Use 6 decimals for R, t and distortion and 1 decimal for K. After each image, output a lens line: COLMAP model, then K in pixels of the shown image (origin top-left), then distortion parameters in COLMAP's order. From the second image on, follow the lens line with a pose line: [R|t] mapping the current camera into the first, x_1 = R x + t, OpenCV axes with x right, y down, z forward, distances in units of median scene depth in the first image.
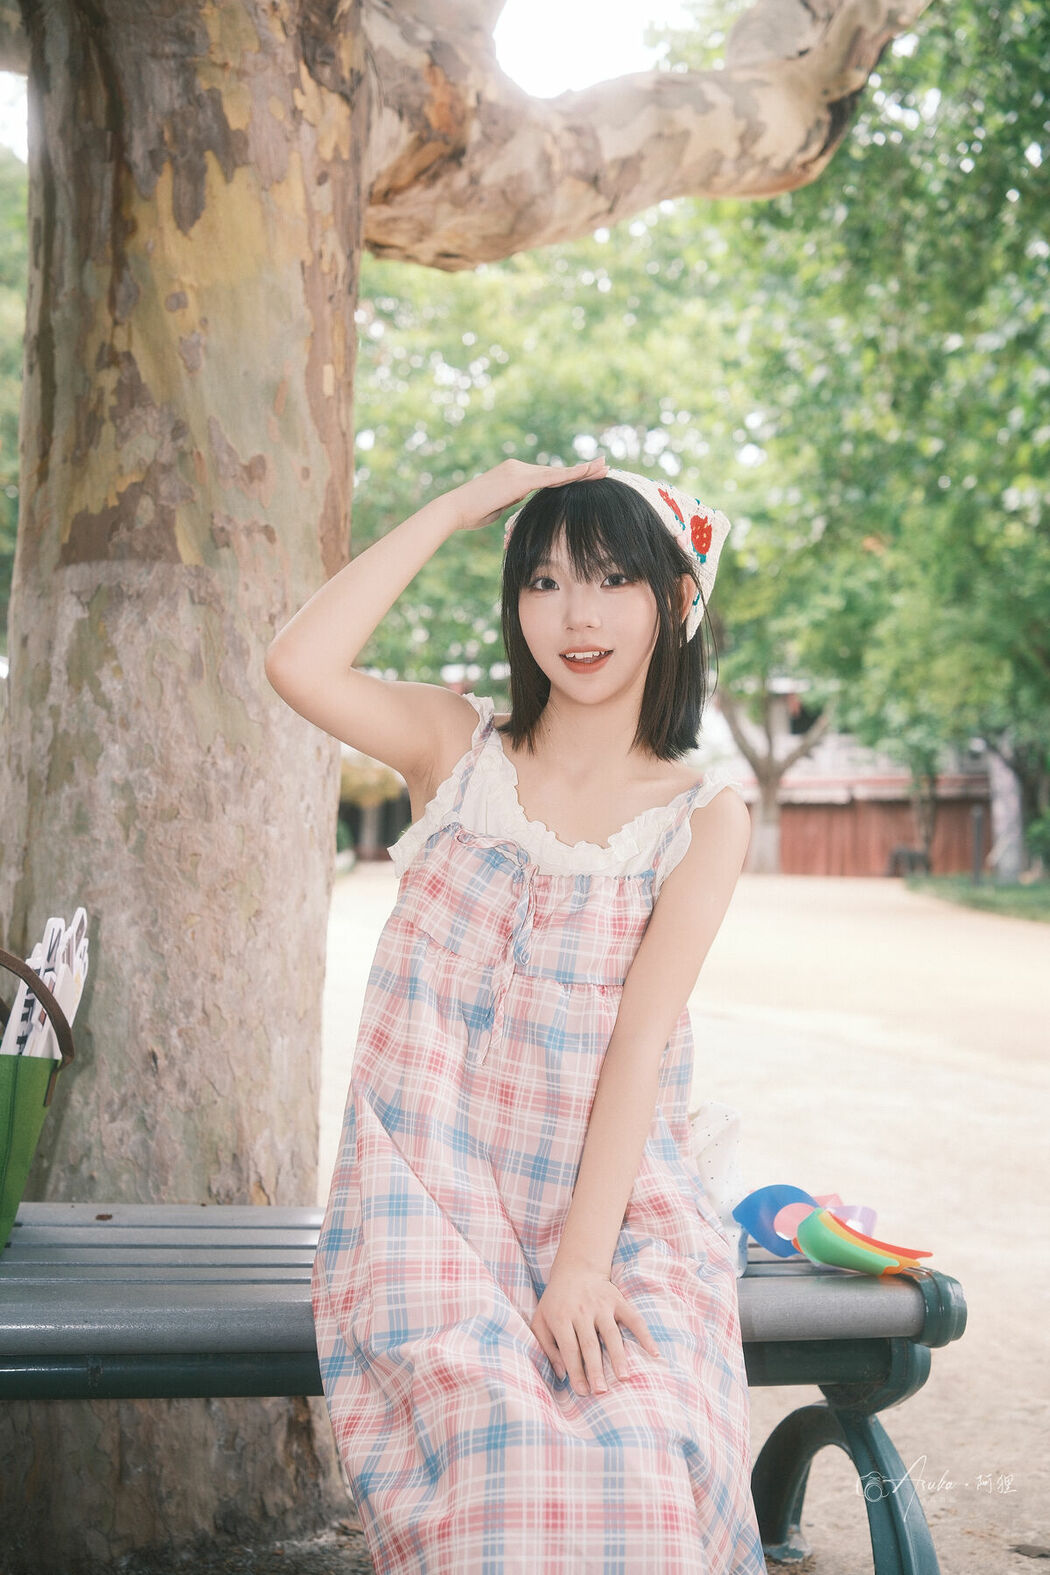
lens RADIAL K [[1908.6, 0, 533.8], [0, 1908.6, 788.3], [0, 0, 1]] dist [-0.139247, 0.292046]
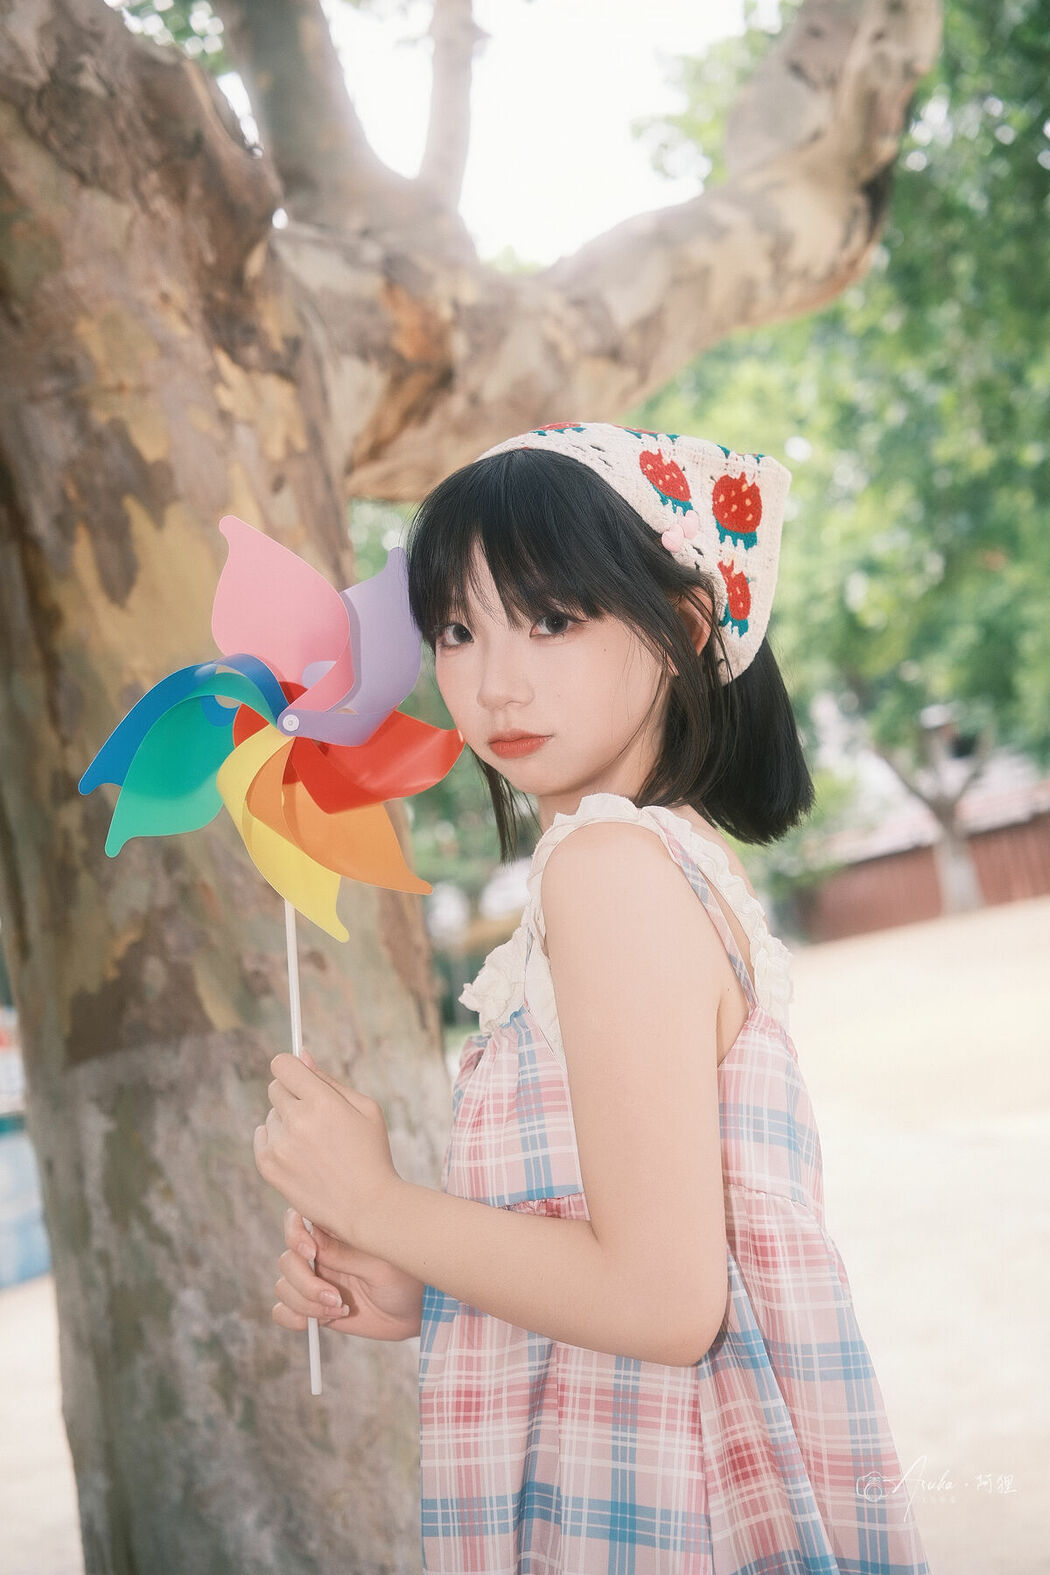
lens RADIAL K [[1924.0, 0, 528.2], [0, 1924.0, 780.9], [0, 0, 1]] dist [-0.118367, 0.285184]
pose [[0.965306, -0.248403, -0.080505, 0.023277], [0.243314, 0.967562, -0.067984, -0.129518], [0.094781, 0.046037, 0.994433, 0.230111]]
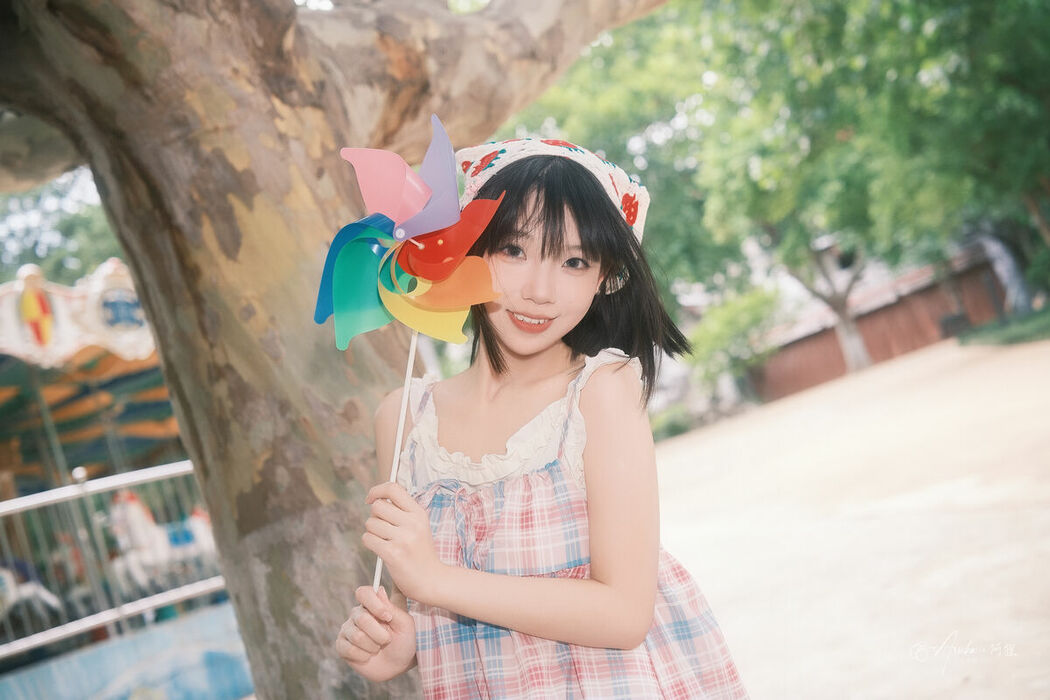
lens RADIAL K [[1278.3, 0, 525.0], [0, 1278.3, 350.0], [0, 0, 1]] dist [-0.133932, 0.308272]
pose [[0.920410, -0.372676, -0.118141, 0.078917], [0.368256, 0.927908, -0.058086, -0.112655], [0.131271, 0.009956, 0.991296, 0.159570]]
